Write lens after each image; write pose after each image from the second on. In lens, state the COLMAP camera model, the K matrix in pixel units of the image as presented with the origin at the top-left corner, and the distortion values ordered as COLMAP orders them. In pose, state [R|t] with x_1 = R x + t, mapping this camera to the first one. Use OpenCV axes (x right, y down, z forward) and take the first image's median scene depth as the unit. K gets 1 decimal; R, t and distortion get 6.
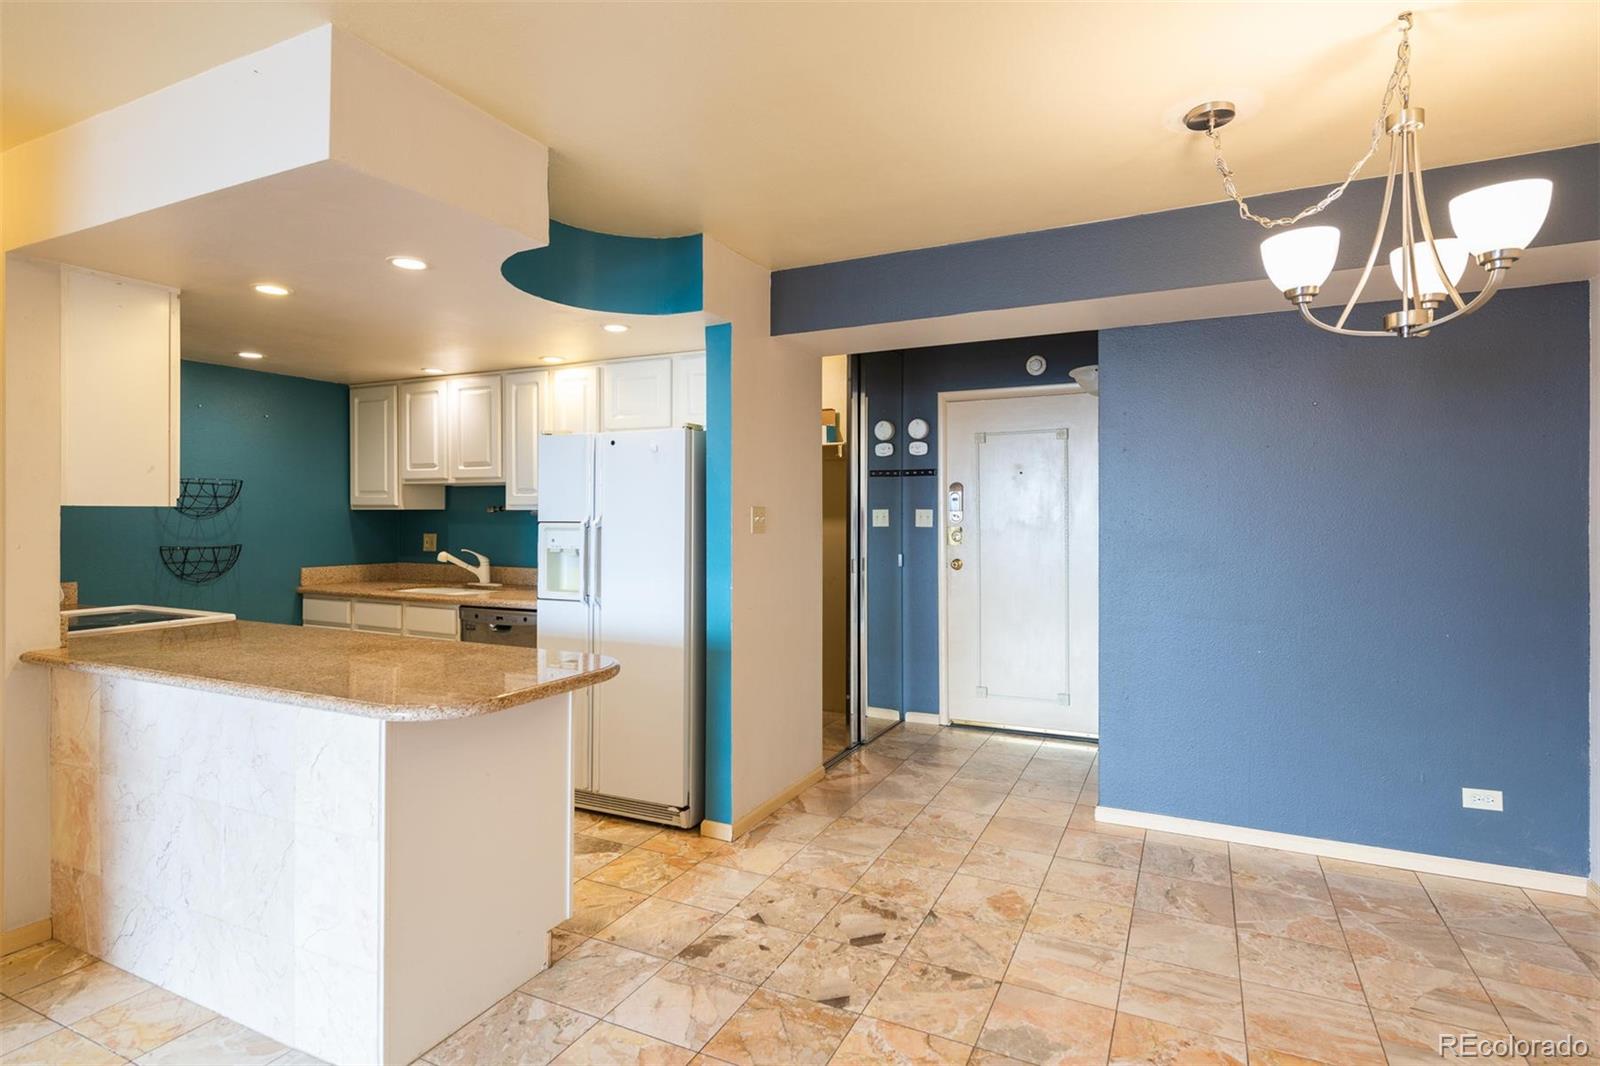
lens RADIAL K [[745.4, 0, 804.4], [0, 745.4, 513.8], [0, 0, 1]] dist [0.000738, -0.000226]
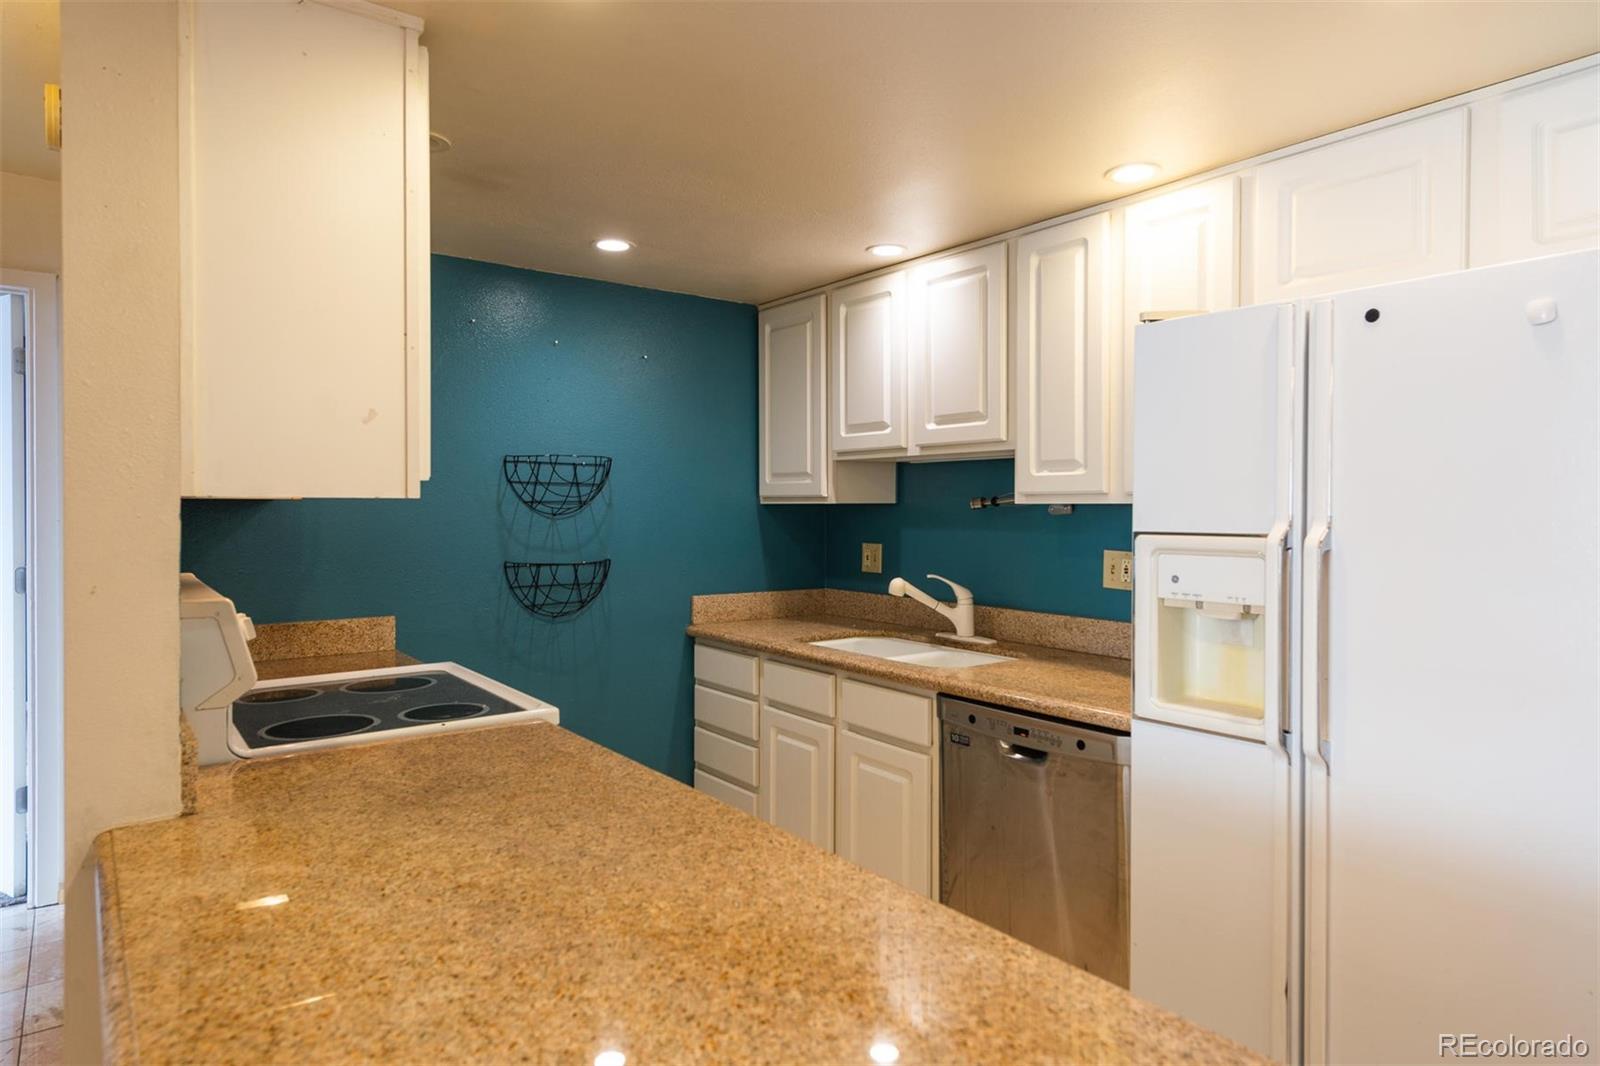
lens RADIAL K [[881.6, 0, 839.9], [0, 881.6, 508.2], [0, 0, 1]] dist [-0.000154, -0.000256]
pose [[0.891953, 0.000358, -0.452128, -0.252116], [-0.000185, 1.000000, 0.000427, -0.002572], [0.452128, -0.000297, 0.891953, 0.436707]]
